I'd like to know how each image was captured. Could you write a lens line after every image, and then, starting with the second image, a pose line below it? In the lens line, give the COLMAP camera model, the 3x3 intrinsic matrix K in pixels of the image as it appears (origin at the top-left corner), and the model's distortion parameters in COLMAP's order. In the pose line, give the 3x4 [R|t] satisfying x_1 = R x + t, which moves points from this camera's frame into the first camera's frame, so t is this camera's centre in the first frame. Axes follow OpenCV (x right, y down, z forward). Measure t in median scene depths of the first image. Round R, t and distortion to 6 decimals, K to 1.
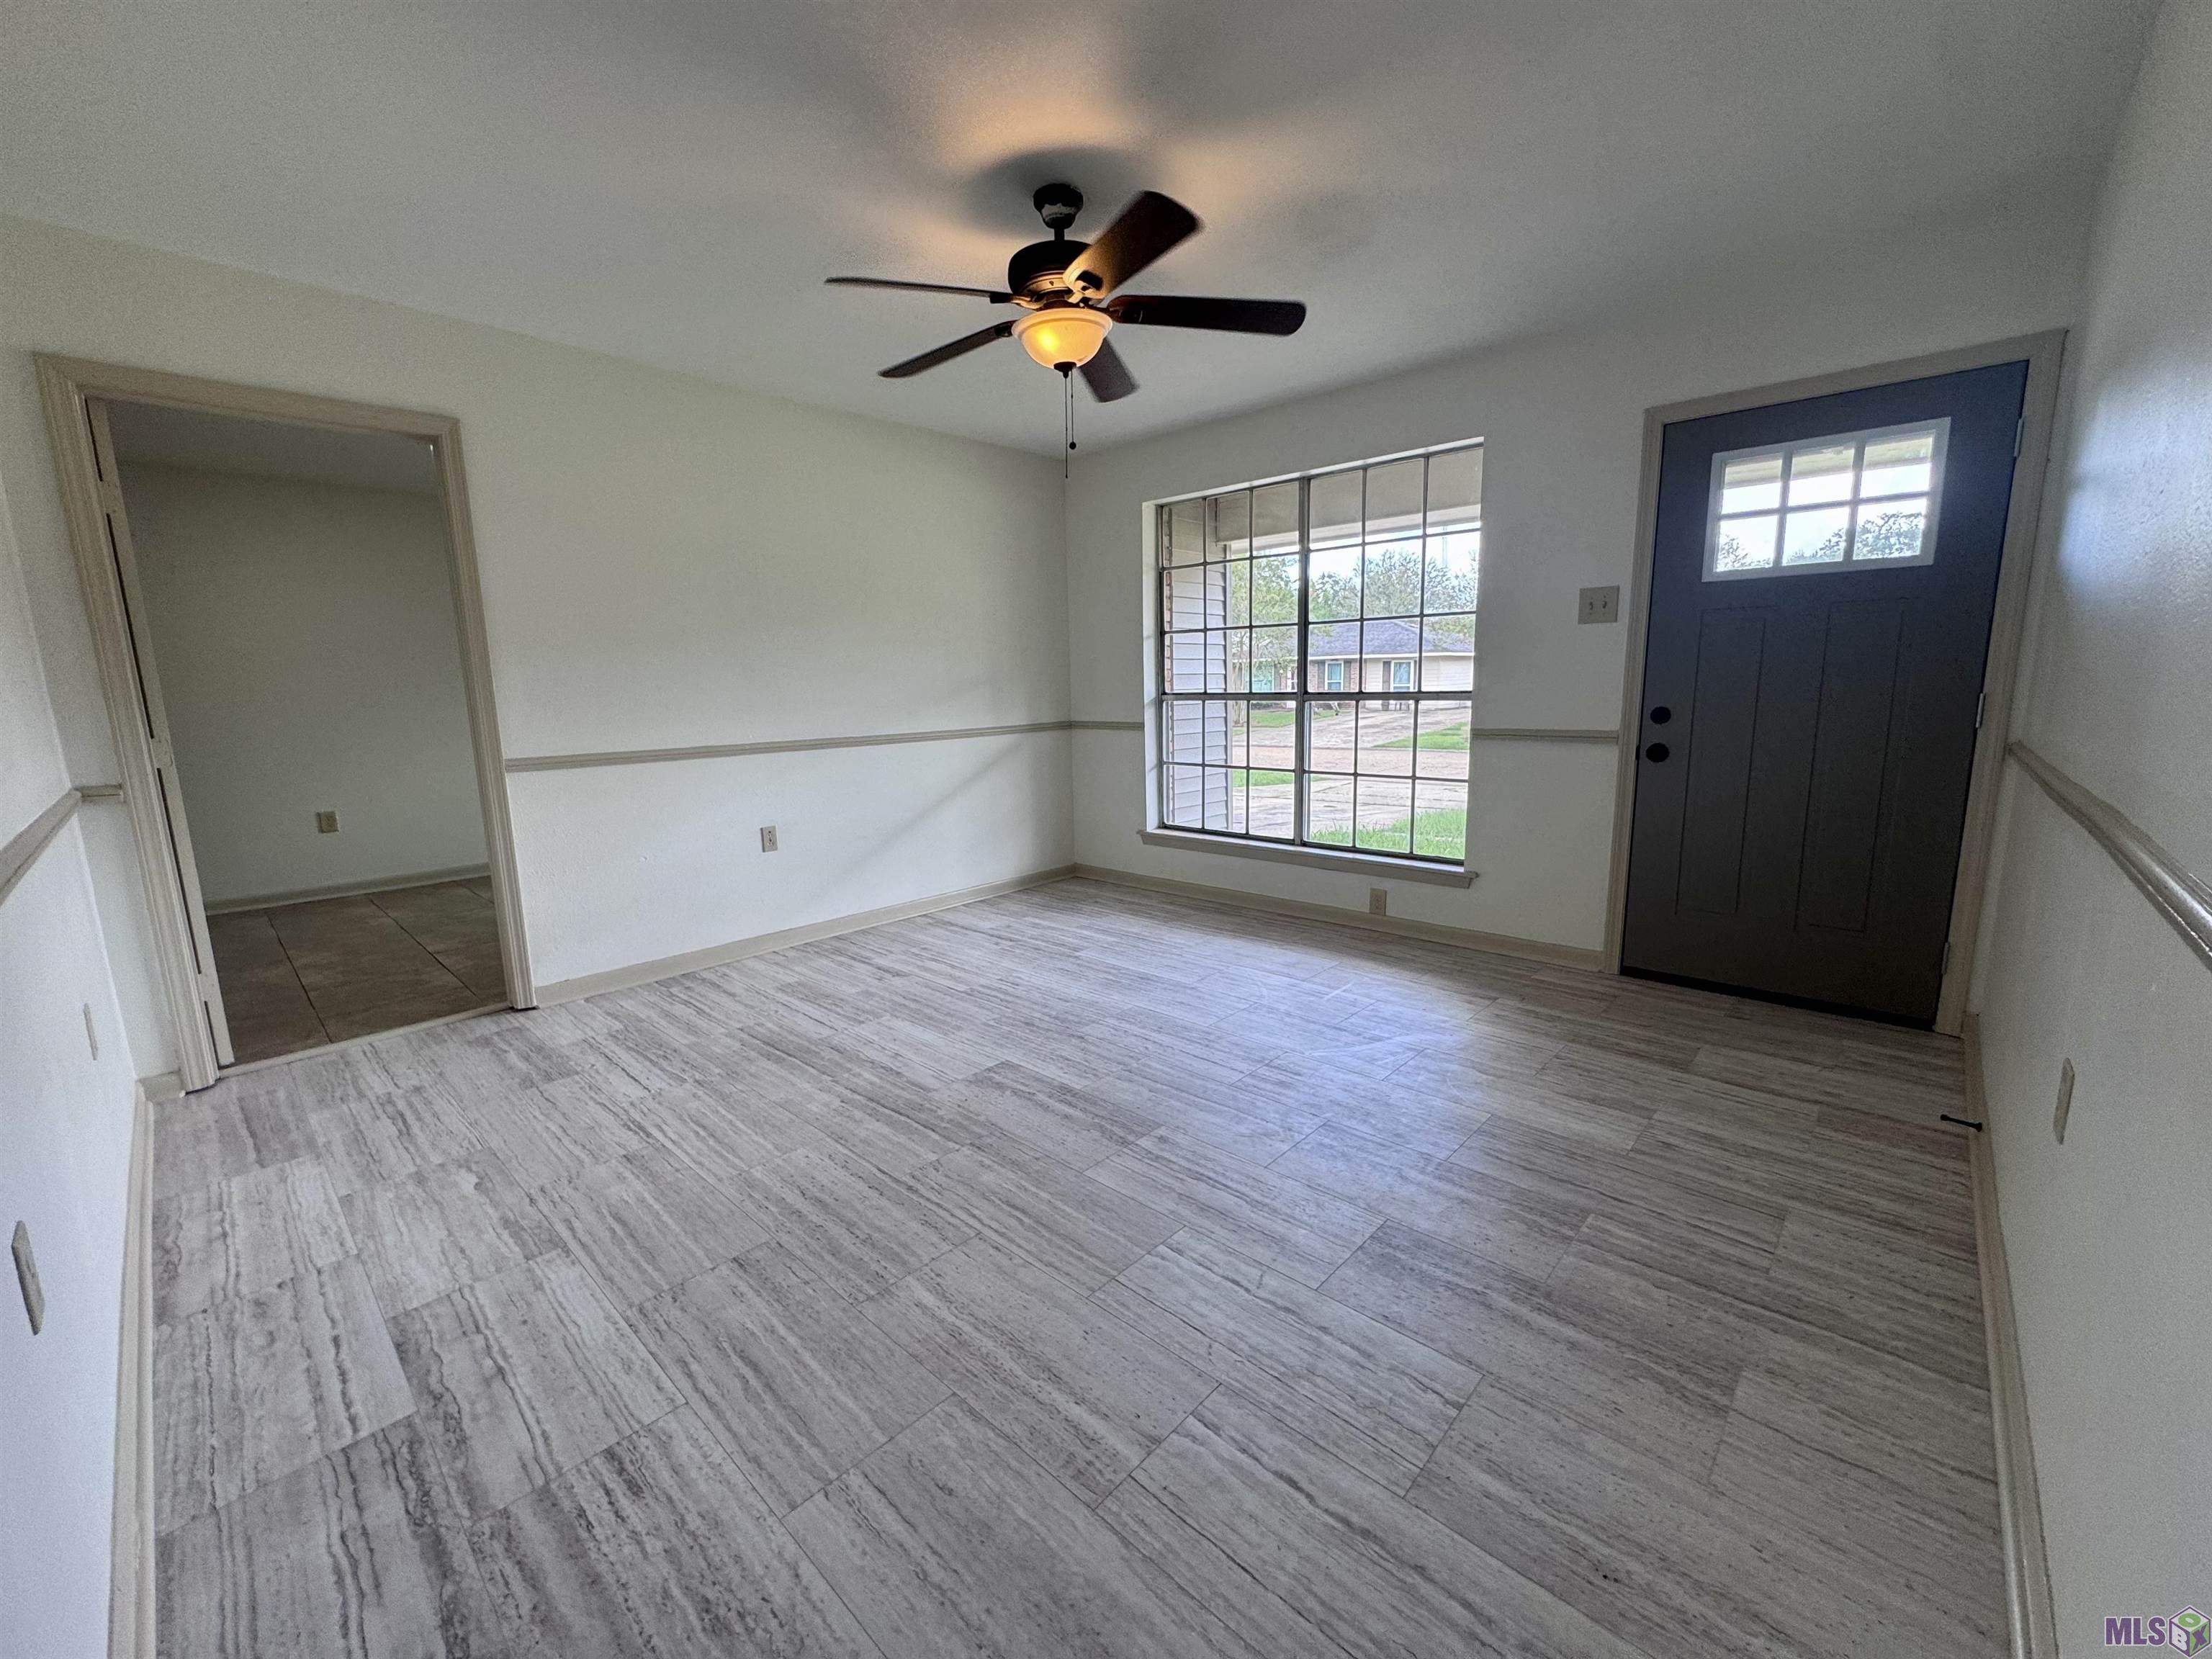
lens RADIAL K [[881.1, 0, 1103.8], [0, 881.1, 826.2], [0, 0, 1]] dist [-0.002084, 0.000136]
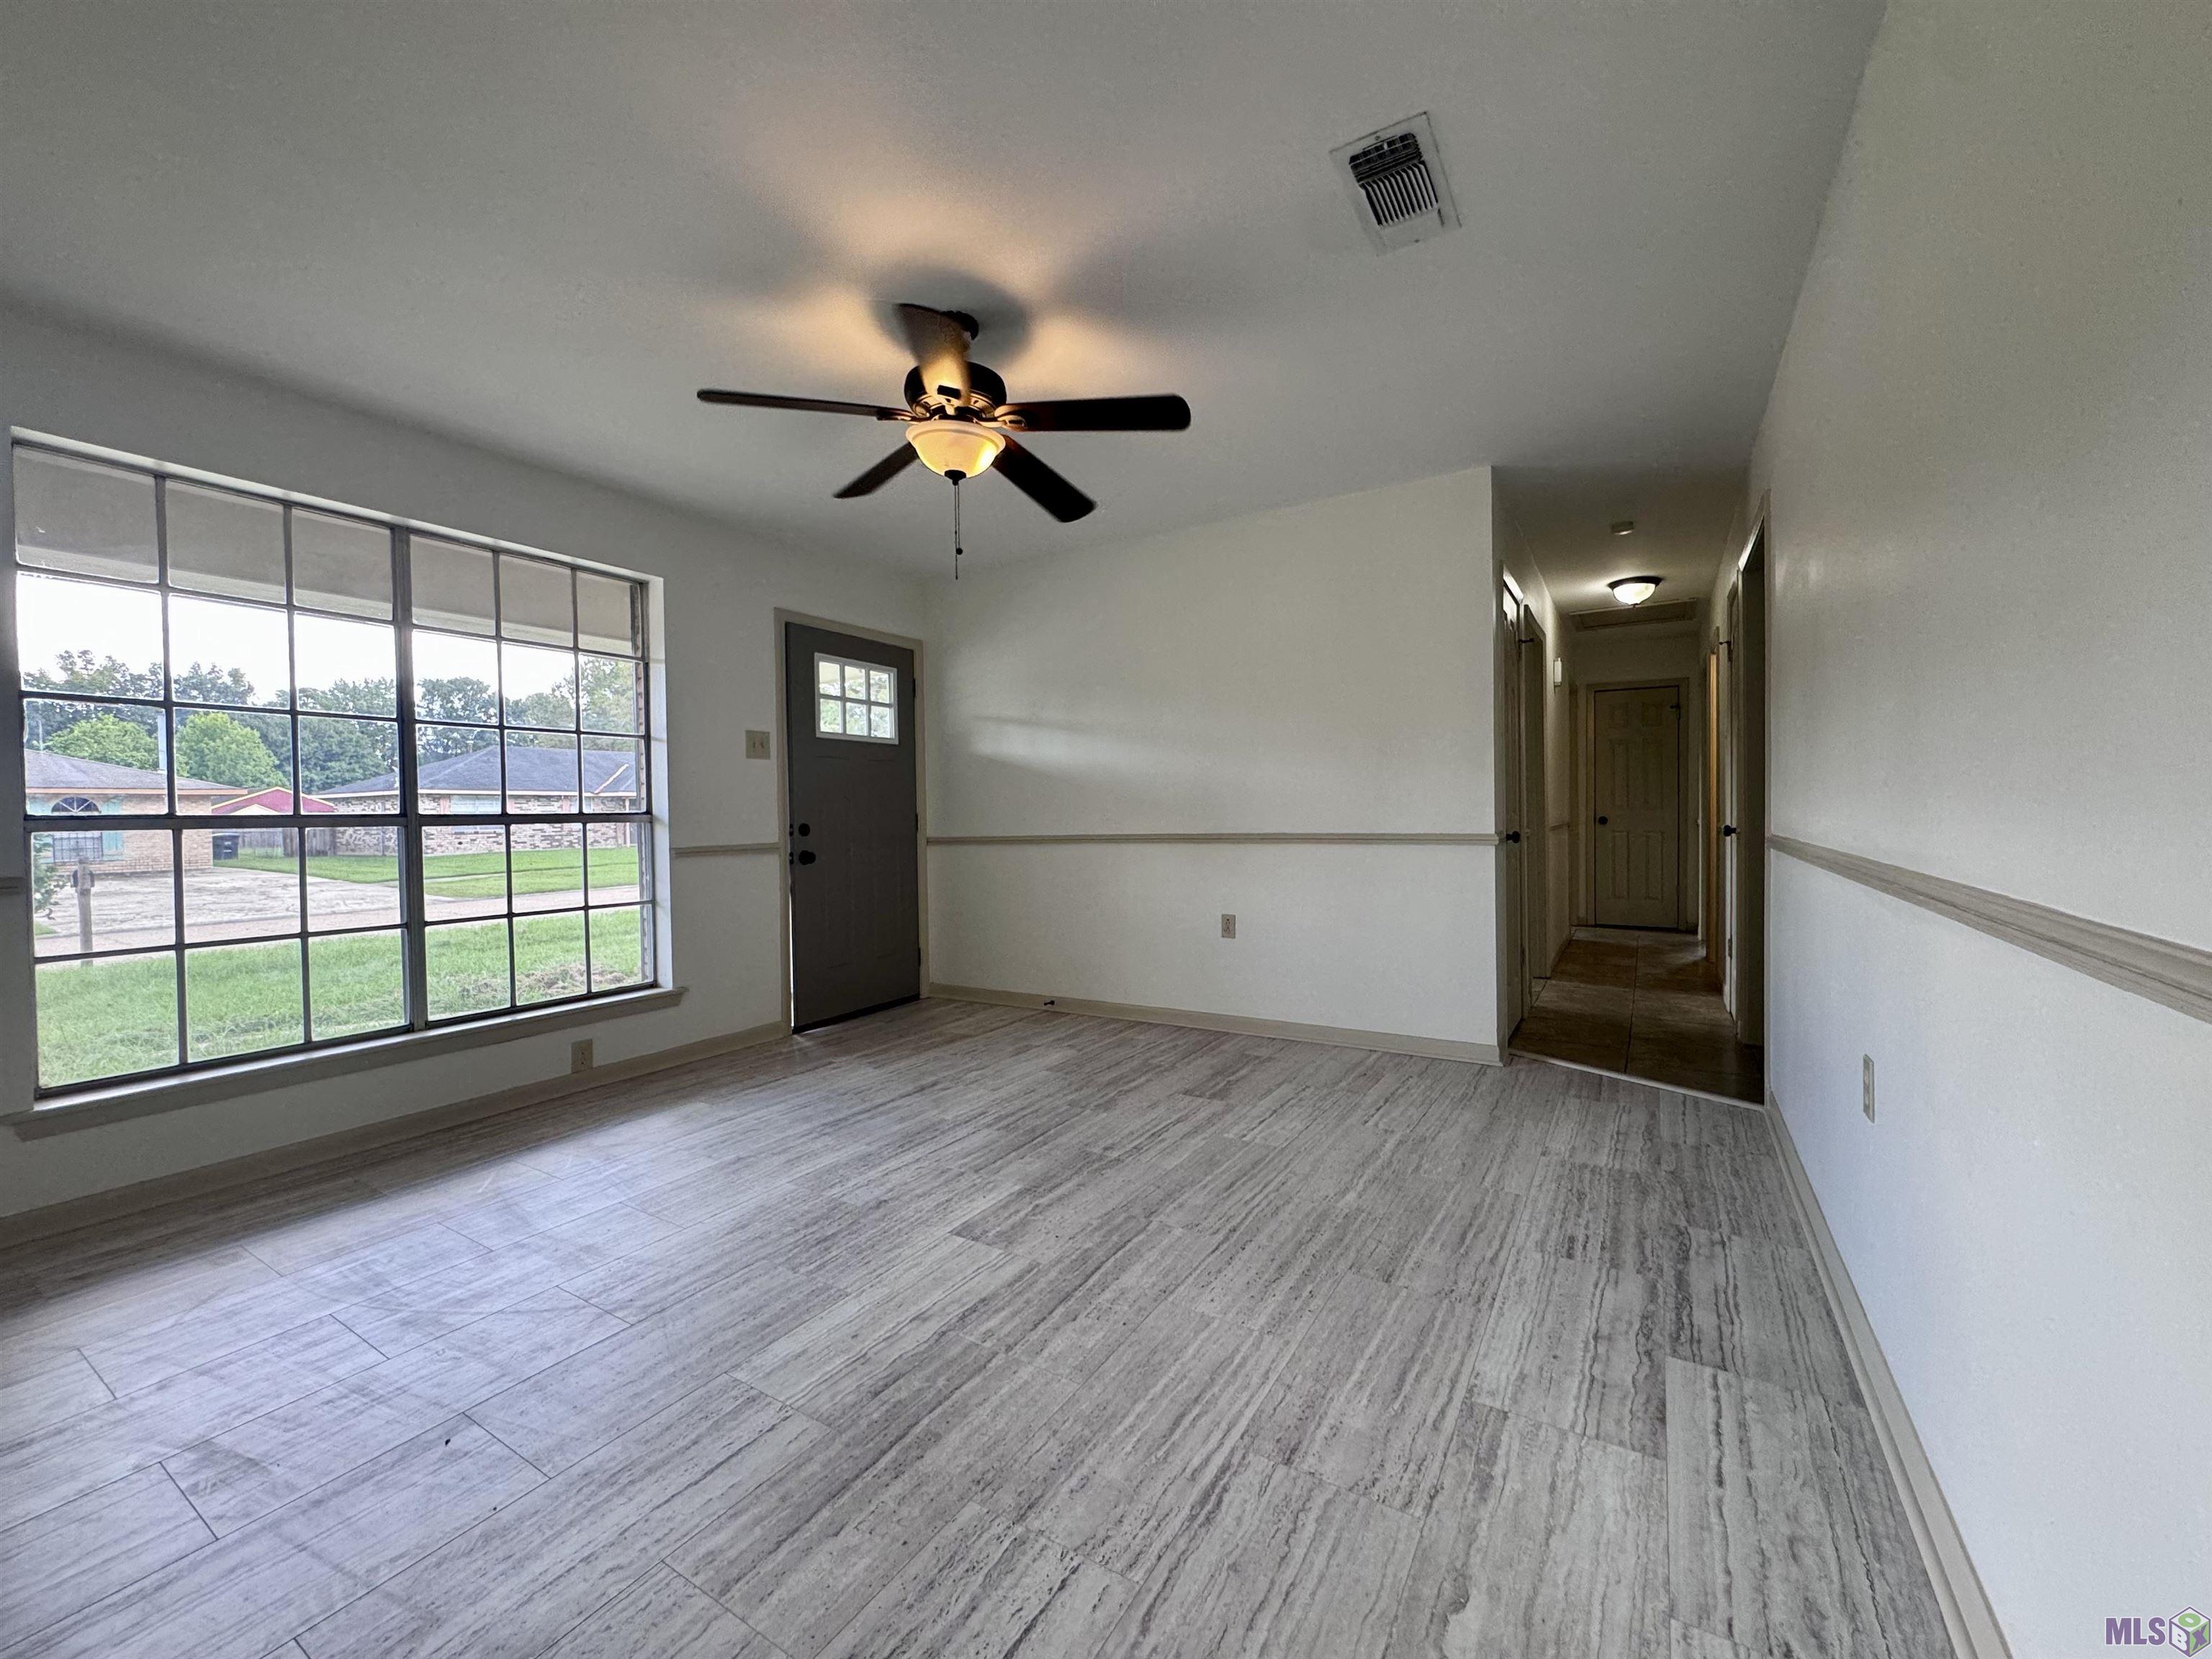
lens RADIAL K [[881.1, 0, 1103.8], [0, 881.1, 826.2], [0, 0, 1]] dist [-0.002084, 0.000136]
pose [[-0.191186, 0.009516, 0.981508, -1.314804], [0.177376, 0.983825, 0.025013, -0.136483], [-0.965394, 0.178878, -0.189782, 1.333688]]
